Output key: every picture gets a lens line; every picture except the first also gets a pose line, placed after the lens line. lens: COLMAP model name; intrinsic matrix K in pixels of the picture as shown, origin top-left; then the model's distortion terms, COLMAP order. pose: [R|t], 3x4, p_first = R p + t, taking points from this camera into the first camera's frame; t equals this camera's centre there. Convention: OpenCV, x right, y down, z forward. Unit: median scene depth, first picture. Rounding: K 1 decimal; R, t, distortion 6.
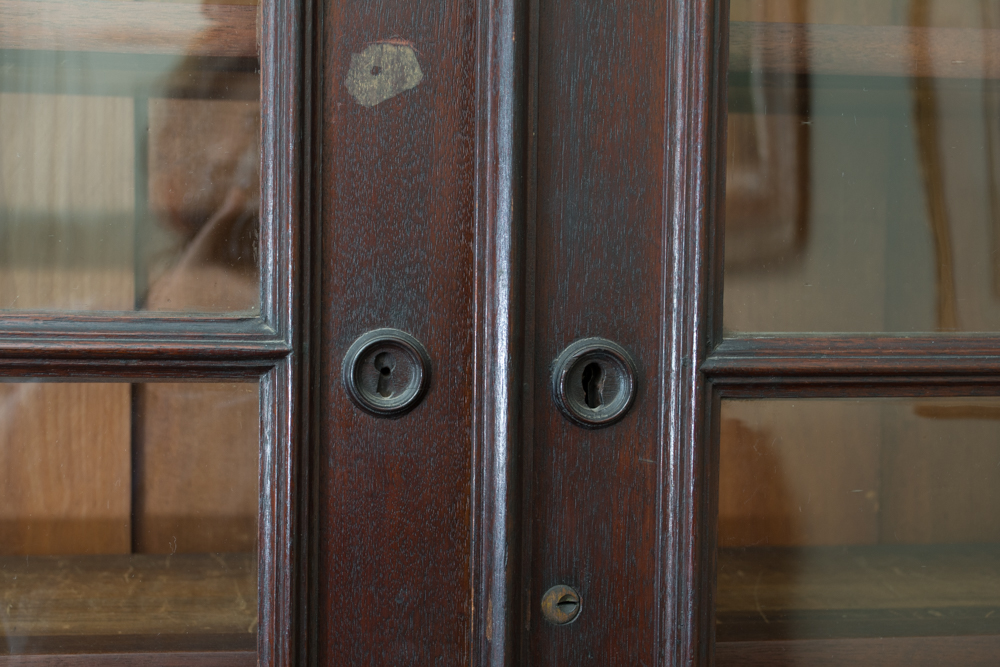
lens RADIAL K [[1734.7, 0, 491.5], [0, 1734.7, 331.8], [0, 0, 1]] dist [-0.003751, 0.000000]
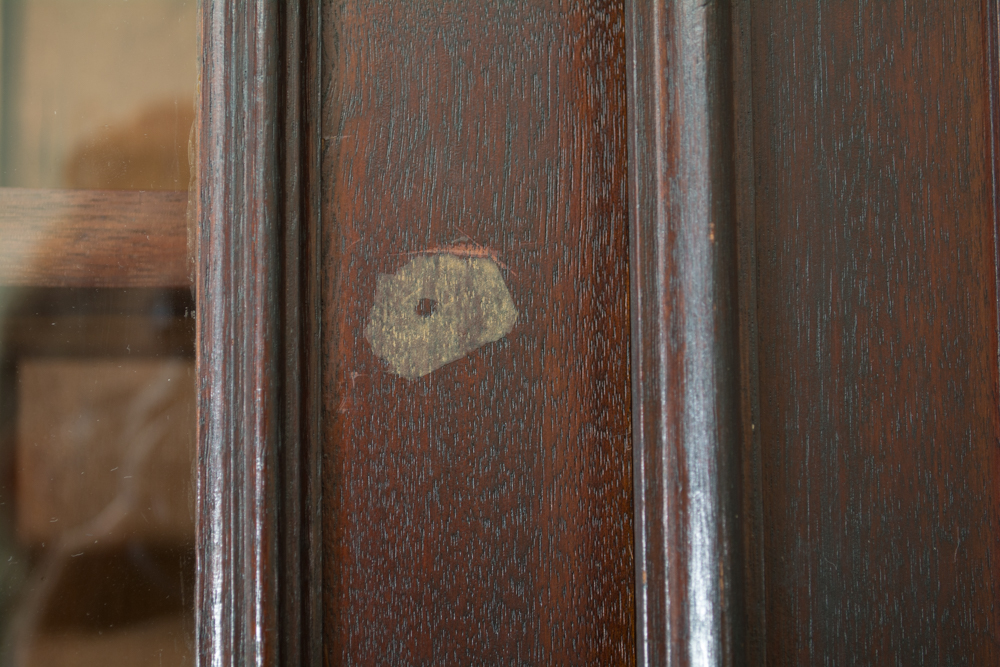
lens RADIAL K [[1734.7, 0, 501.4], [0, 1734.7, 333.9], [0, 0, 1]] dist [-0.003751, 0.000000]
pose [[0.999176, -0.022107, 0.034026, -0.062253], [0.026509, 0.990502, -0.134922, -0.074323], [-0.030721, 0.135713, 0.990272, 0.501552]]
